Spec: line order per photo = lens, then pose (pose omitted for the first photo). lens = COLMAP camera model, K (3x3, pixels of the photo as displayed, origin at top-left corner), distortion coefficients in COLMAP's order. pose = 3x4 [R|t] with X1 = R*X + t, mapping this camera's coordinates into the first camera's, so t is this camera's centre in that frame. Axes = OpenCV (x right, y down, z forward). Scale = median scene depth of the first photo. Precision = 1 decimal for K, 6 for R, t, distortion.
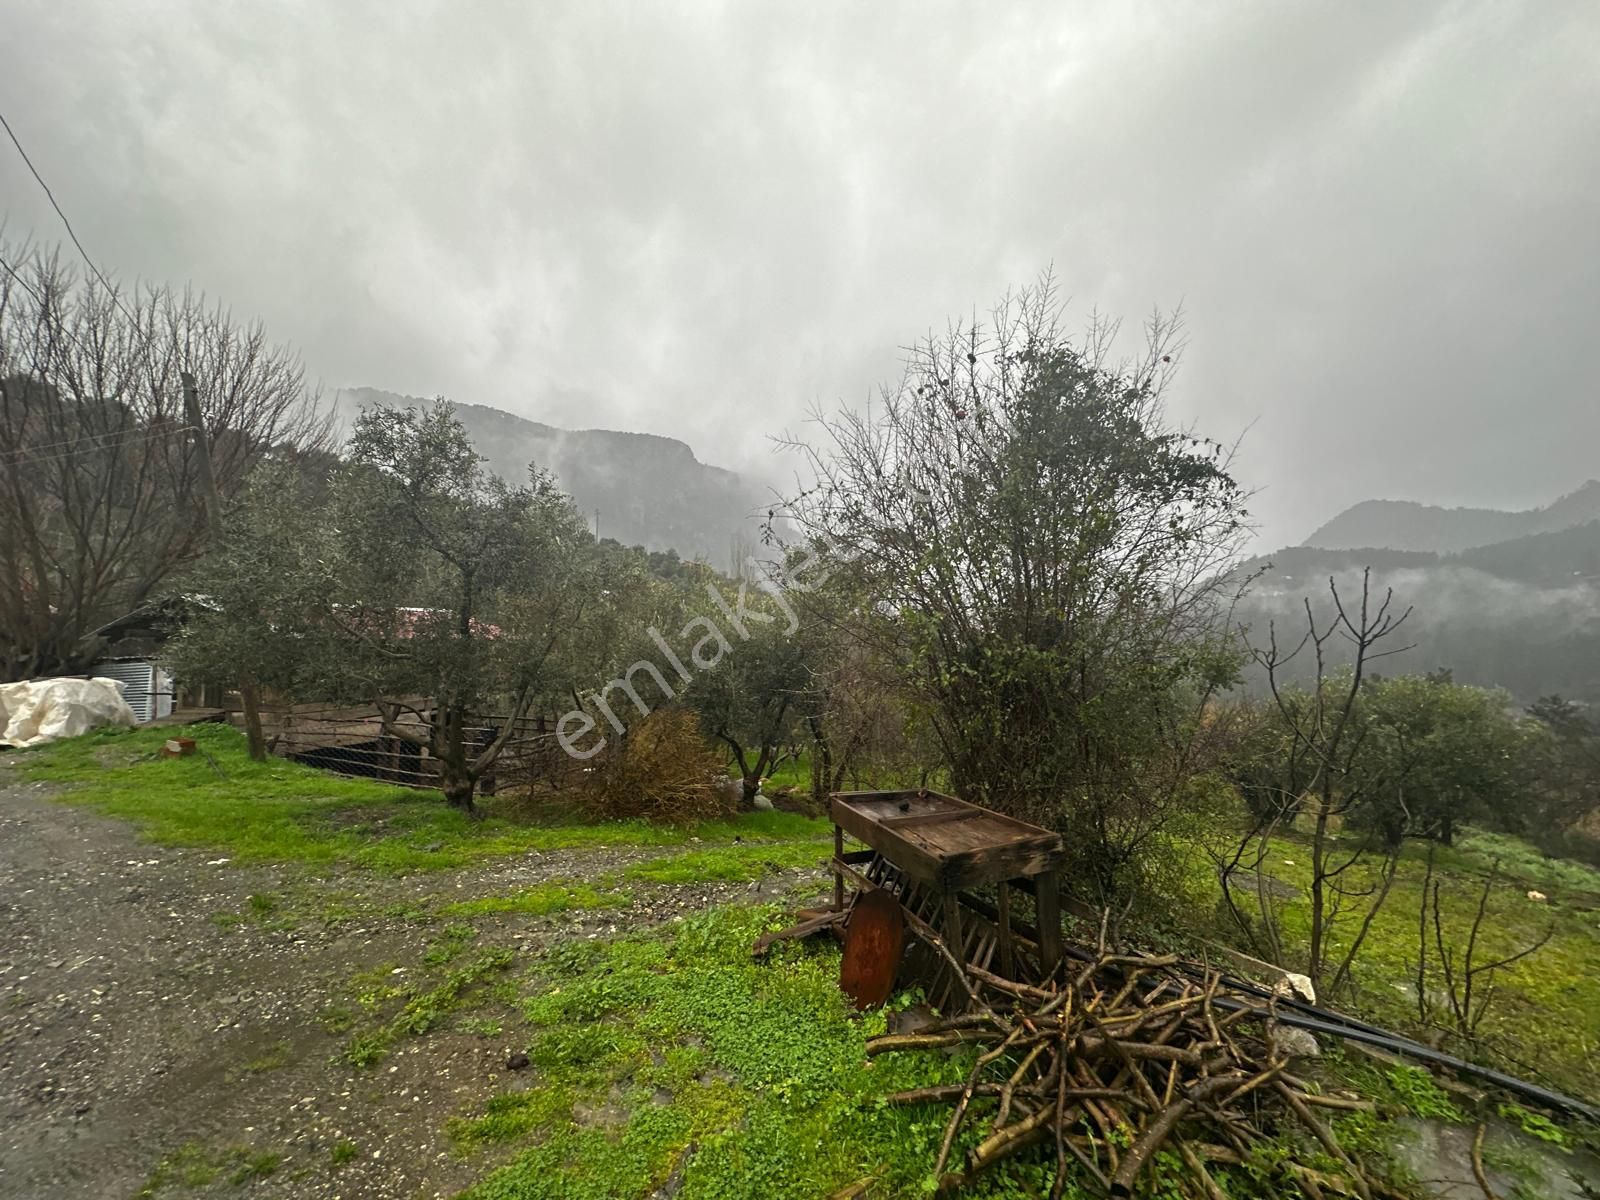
lens RADIAL K [[637.1, 0, 797.5], [0, 637.1, 602.8], [0, 0, 1]] dist [-0.002920, 0.000656]
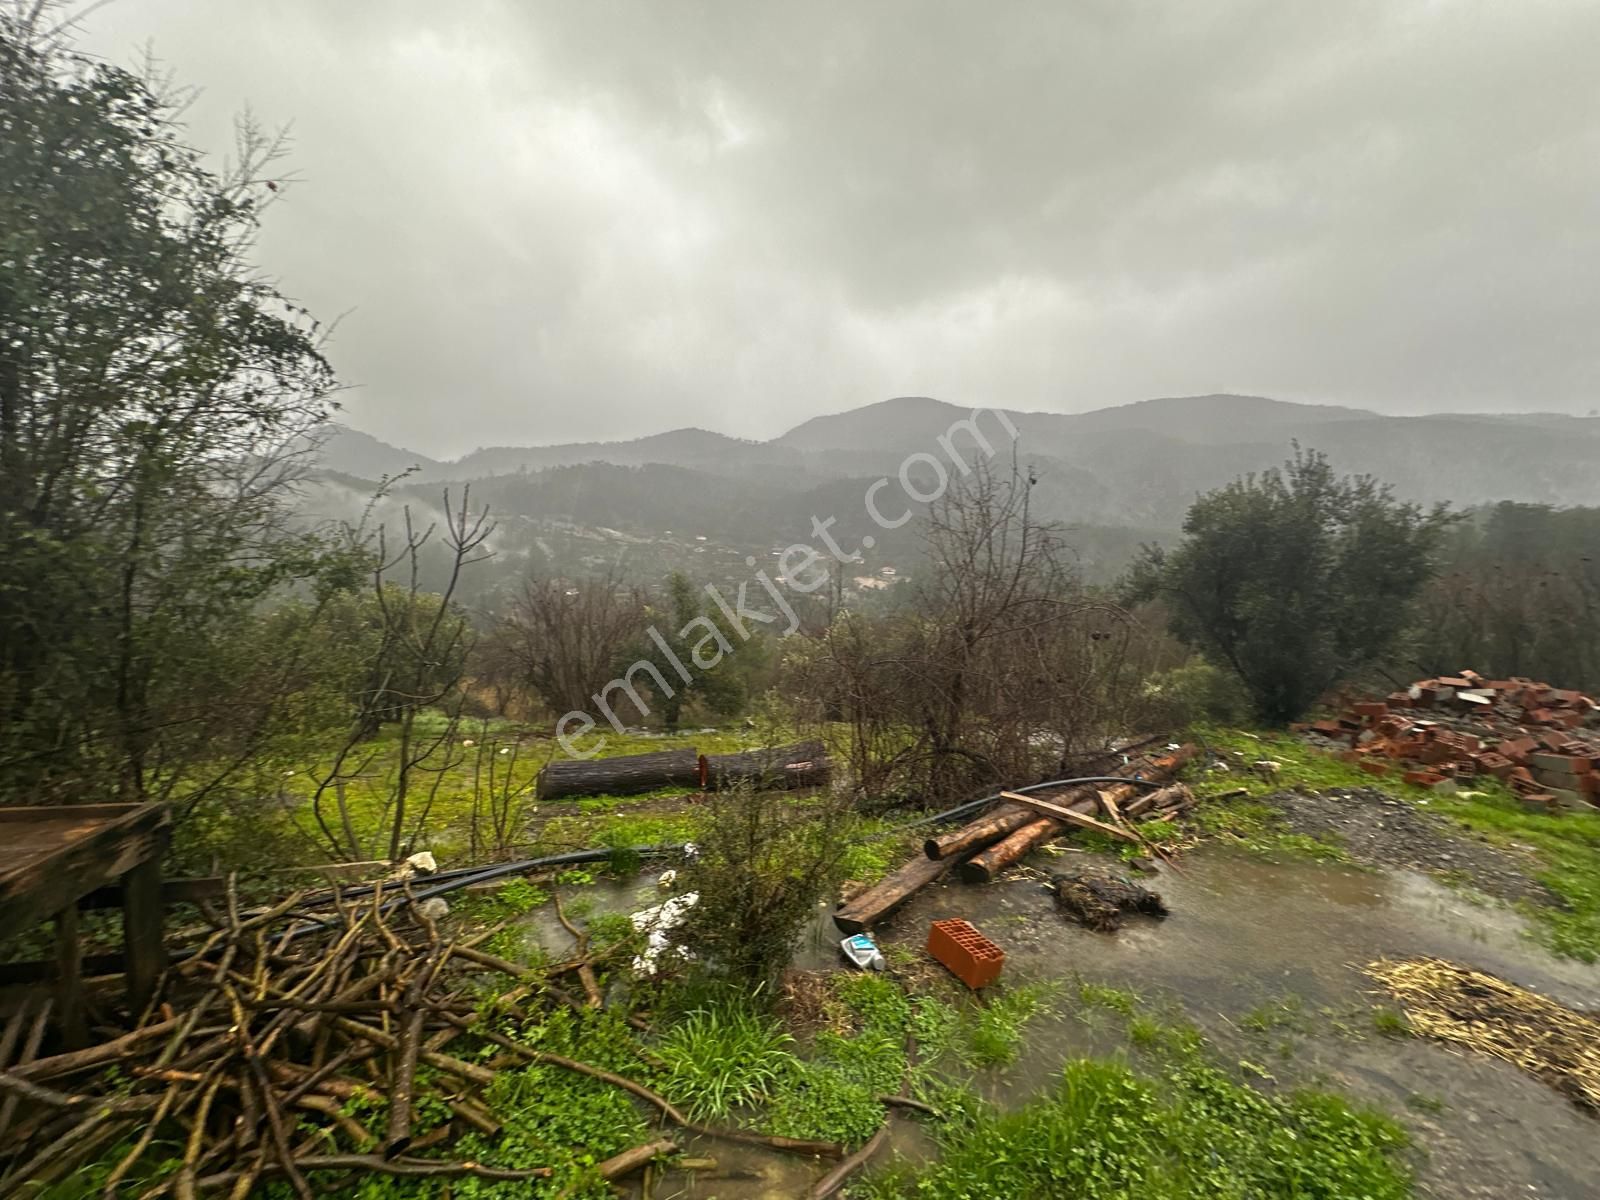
lens RADIAL K [[637.1, 0, 798.2], [0, 637.1, 600.8], [0, 0, 1]] dist [-0.002920, 0.000656]
pose [[0.200111, -0.032128, 0.979246, -0.088033], [-0.097111, 0.993890, 0.052453, 0.028611], [-0.974949, -0.105592, 0.195768, 0.146539]]
